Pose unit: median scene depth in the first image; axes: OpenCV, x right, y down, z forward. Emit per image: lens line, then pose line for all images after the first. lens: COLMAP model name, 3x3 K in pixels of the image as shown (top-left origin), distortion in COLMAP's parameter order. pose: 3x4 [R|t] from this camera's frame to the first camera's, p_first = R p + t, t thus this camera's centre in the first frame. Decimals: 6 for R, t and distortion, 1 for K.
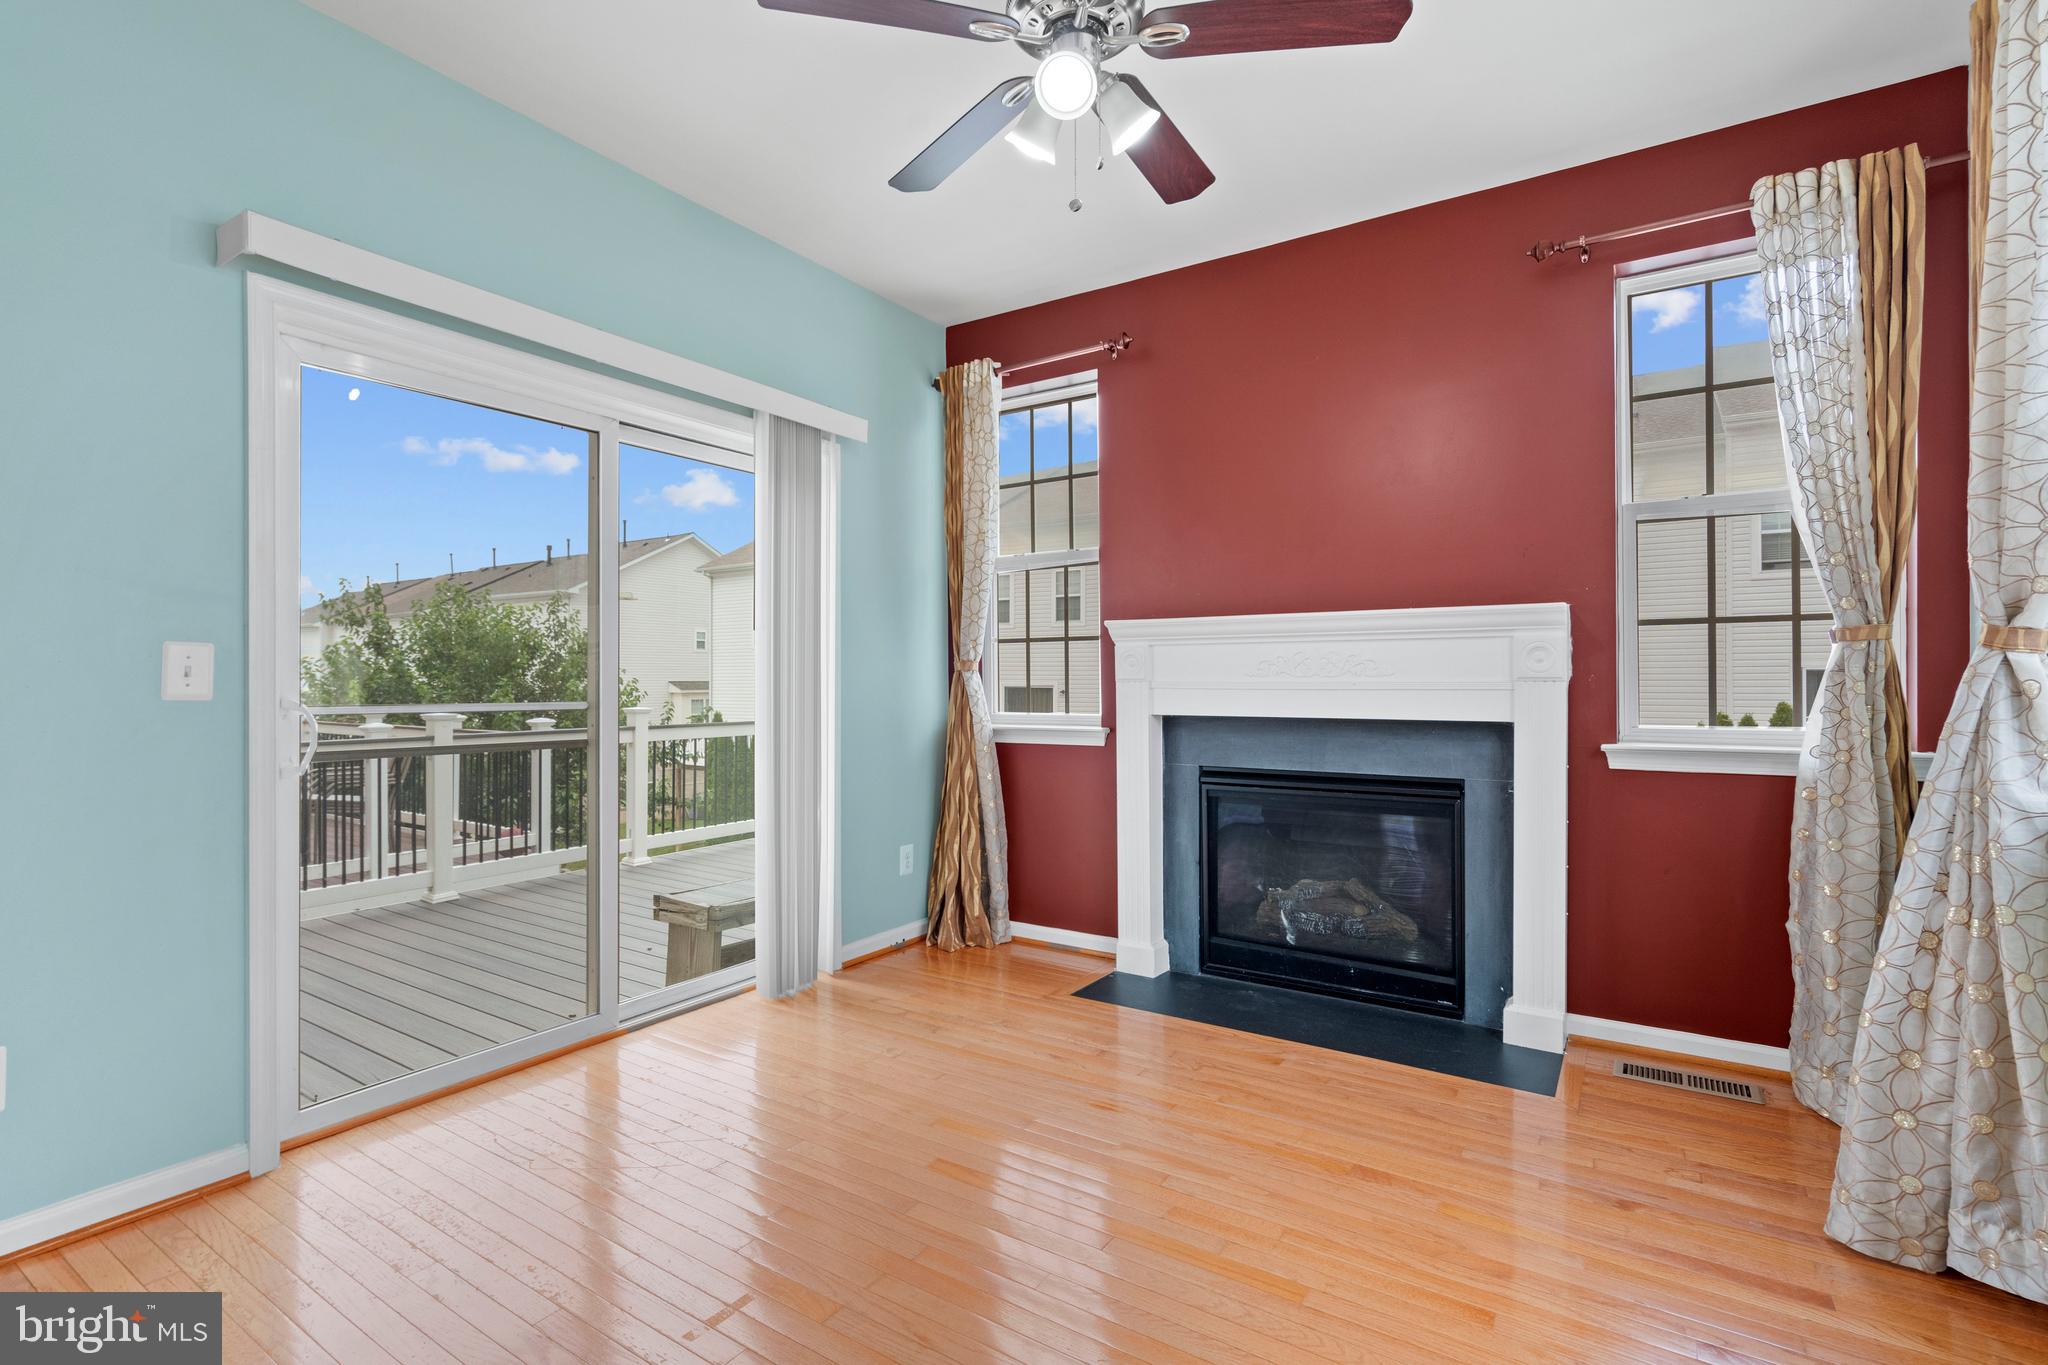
lens RADIAL K [[934.8, 0, 1024.4], [0, 934.8, 672.0], [0, 0, 1]] dist [-0.000203, -0.000271]
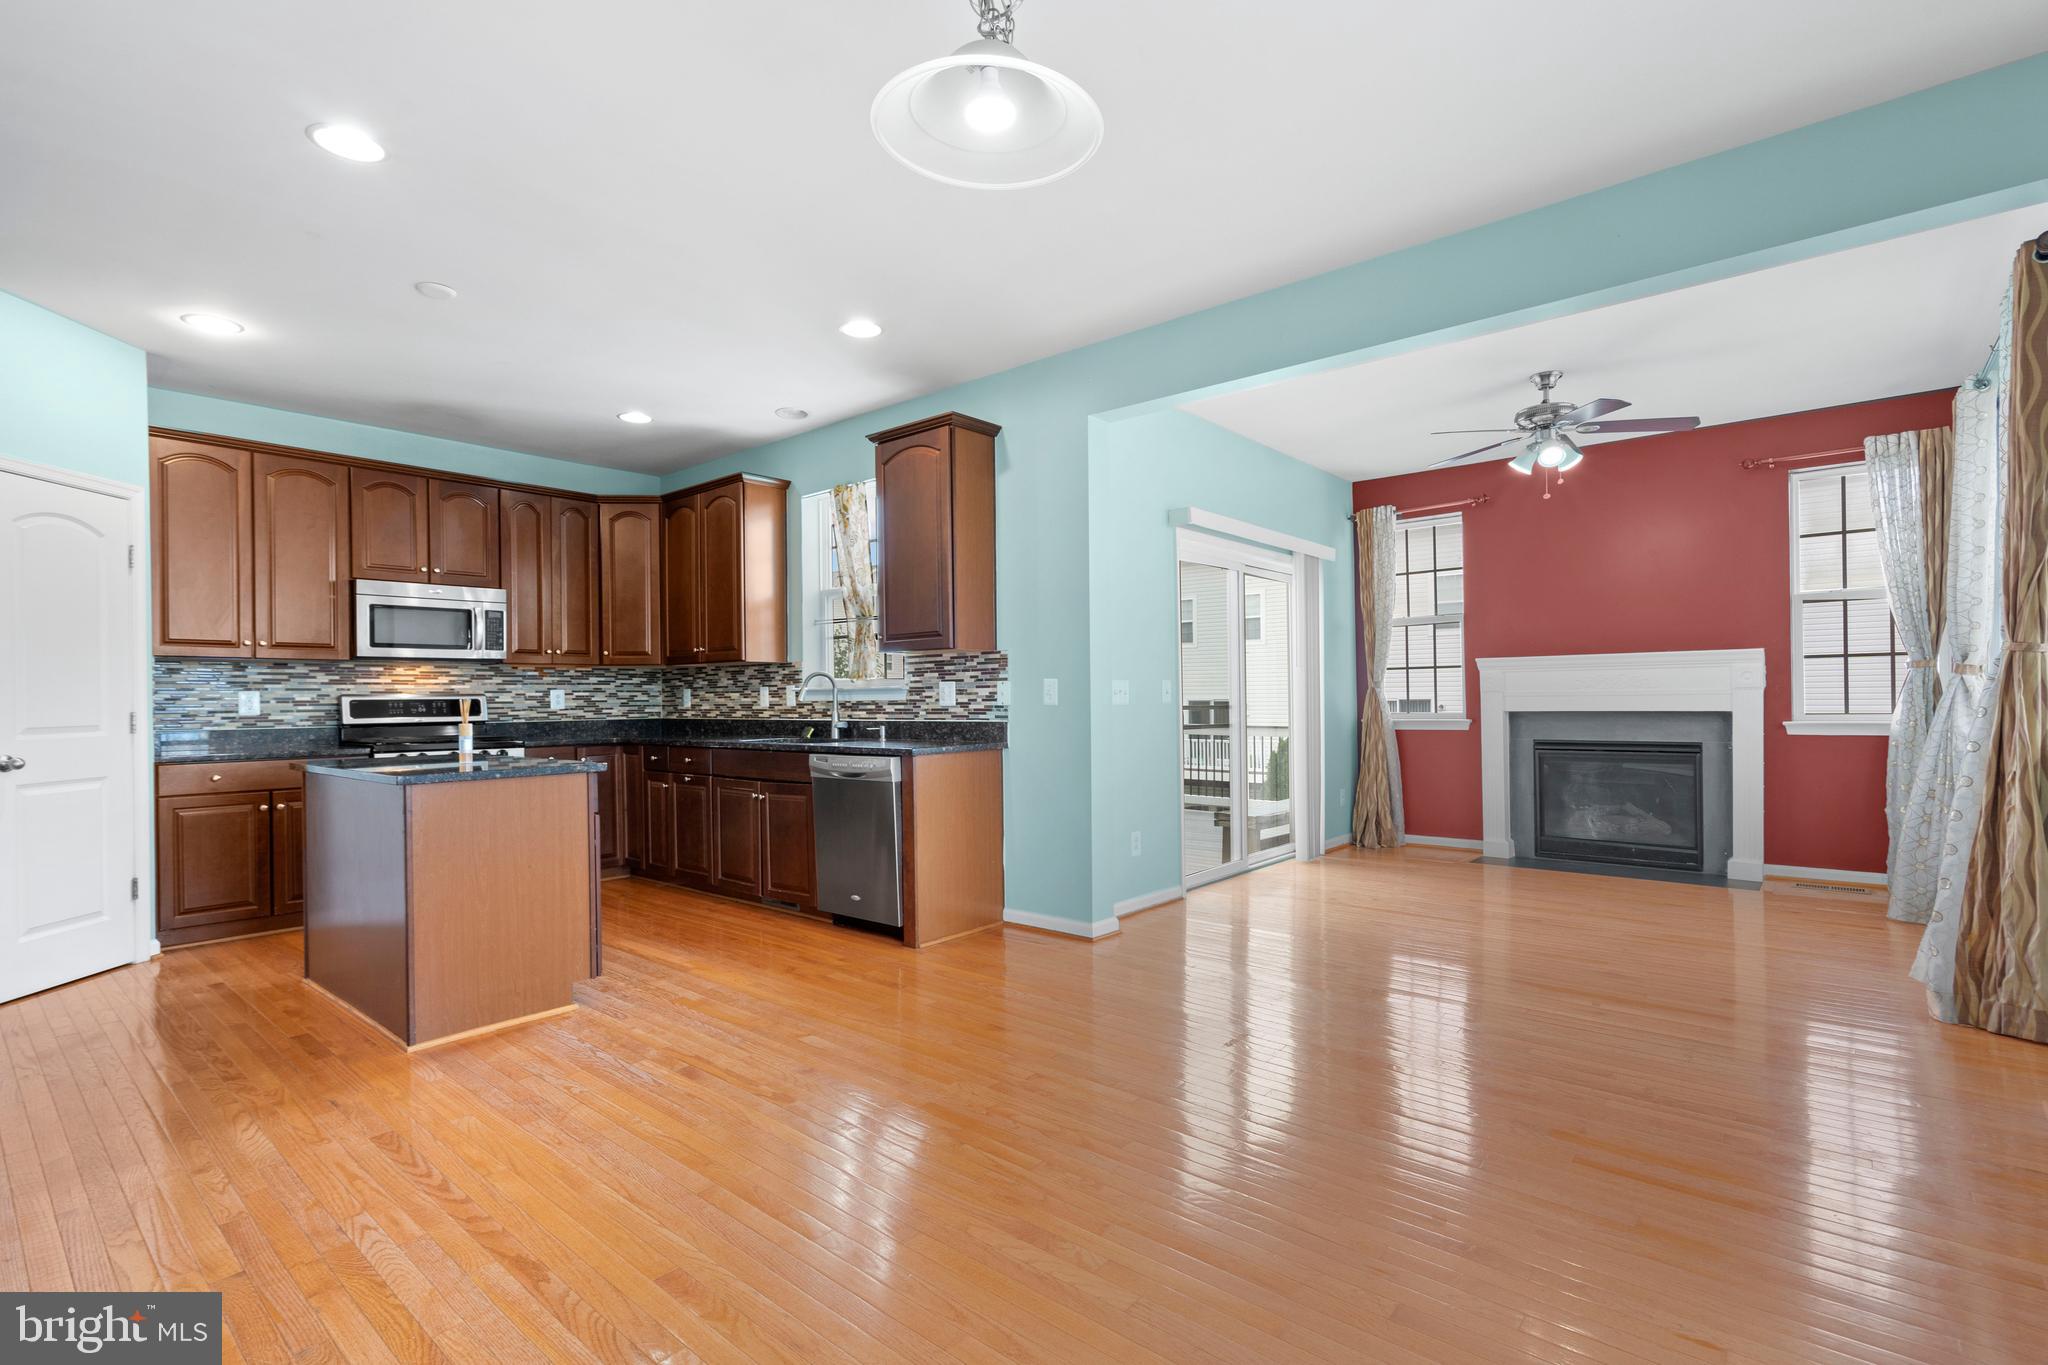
lens RADIAL K [[944.1, 0, 1019.0], [0, 944.1, 698.8], [0, 0, 1]] dist [-0.000292, -0.000047]
pose [[0.992190, -0.011777, -0.124182, -0.673640], [0.013061, 0.999869, 0.009527, -0.008074], [0.124054, -0.011075, 0.992214, -1.078550]]
